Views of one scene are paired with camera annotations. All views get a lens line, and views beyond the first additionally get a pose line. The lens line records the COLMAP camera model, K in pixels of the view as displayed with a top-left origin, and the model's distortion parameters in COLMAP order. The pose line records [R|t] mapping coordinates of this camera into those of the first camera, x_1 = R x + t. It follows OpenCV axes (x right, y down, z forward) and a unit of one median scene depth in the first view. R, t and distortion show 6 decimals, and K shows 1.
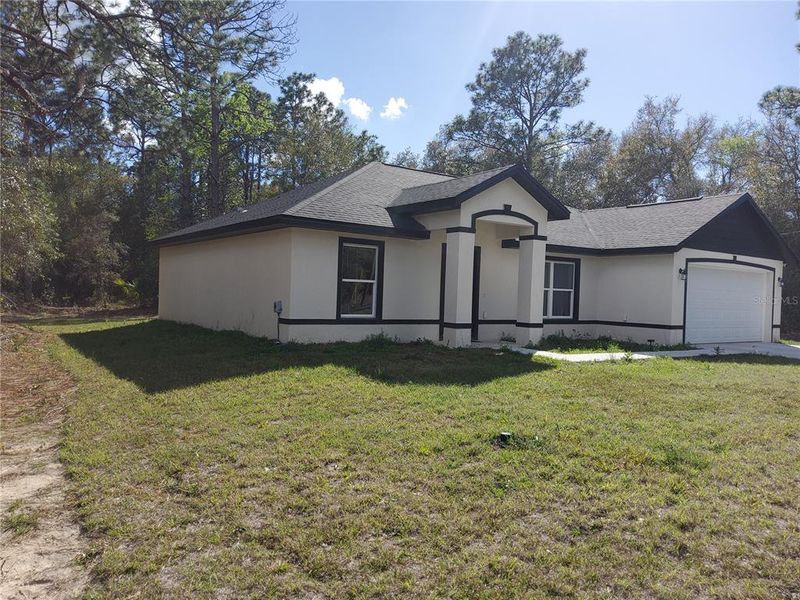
lens RADIAL K [[595.6, 0, 404.4], [0, 595.6, 300.0], [0, 0, 1]] dist [0.084622, -0.120699]
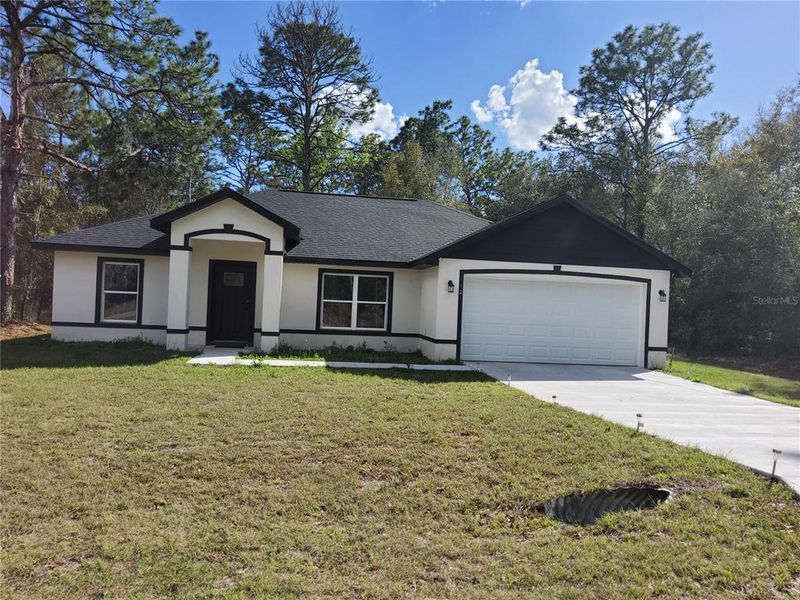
lens RADIAL K [[595.6, 0, 404.4], [0, 595.6, 300.0], [0, 0, 1]] dist [0.084622, -0.120699]
pose [[0.903798, 0.003515, -0.427945, 0.764786], [-0.016867, 0.999482, -0.027413, 0.005877], [0.427627, 0.031994, 0.903389, 0.108423]]
